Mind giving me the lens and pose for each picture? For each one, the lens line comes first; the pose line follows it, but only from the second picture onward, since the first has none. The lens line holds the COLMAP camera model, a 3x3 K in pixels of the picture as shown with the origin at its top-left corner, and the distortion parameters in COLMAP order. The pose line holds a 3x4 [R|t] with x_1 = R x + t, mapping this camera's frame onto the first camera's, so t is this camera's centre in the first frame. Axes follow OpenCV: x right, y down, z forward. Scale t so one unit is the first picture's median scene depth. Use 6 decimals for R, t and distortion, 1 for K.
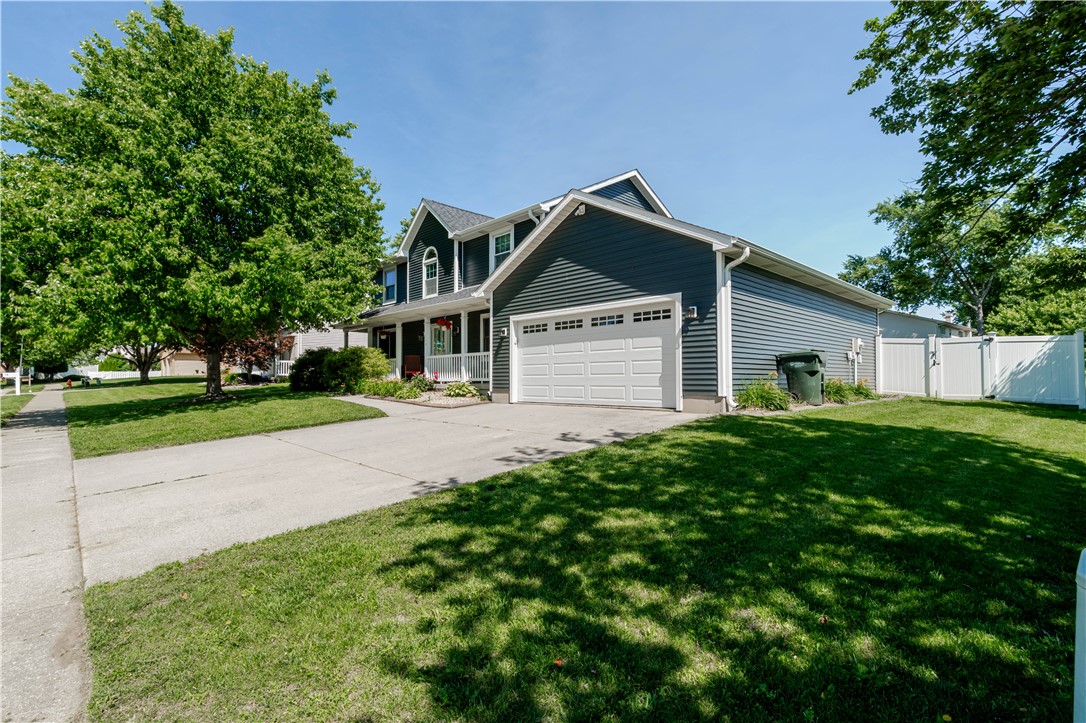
lens RADIAL K [[525.4, 0, 541.6], [0, 525.4, 363.5], [0, 0, 1]] dist [-0.010920, 0.004610]
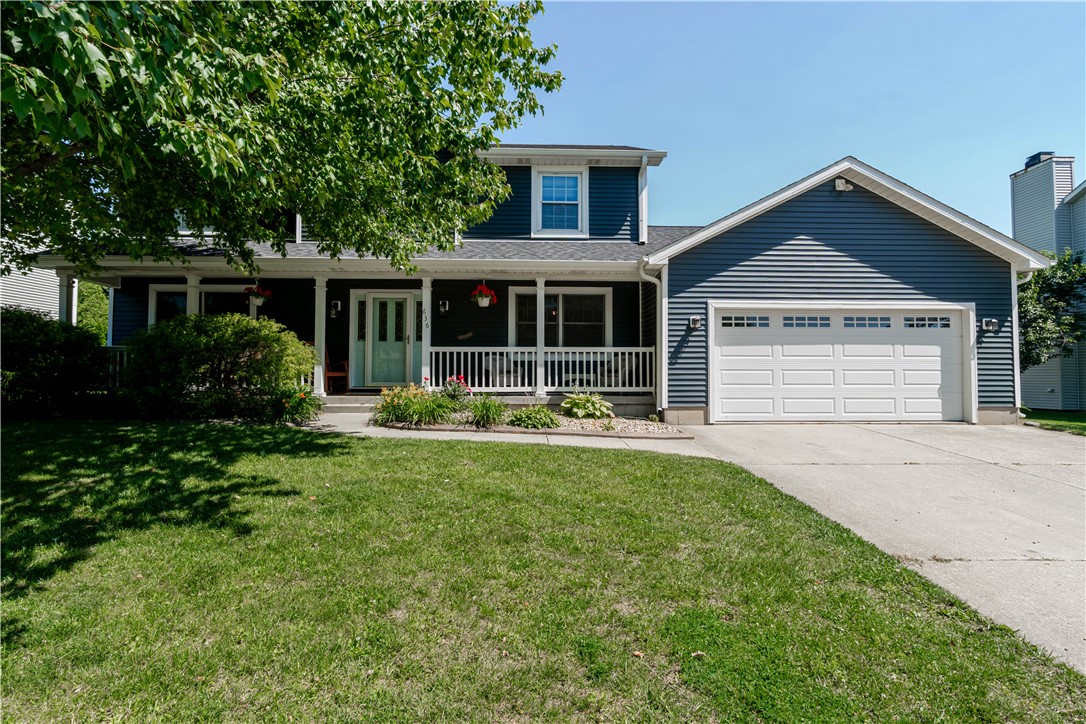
lens RADIAL K [[525.4, 0, 542.3], [0, 525.4, 370.6], [0, 0, 1]] dist [-0.010920, 0.004610]
pose [[0.644153, 0.043813, 0.763641, -0.838919], [-0.027420, 0.999039, -0.034190, 0.039988], [-0.764405, 0.001085, 0.644735, 0.827945]]
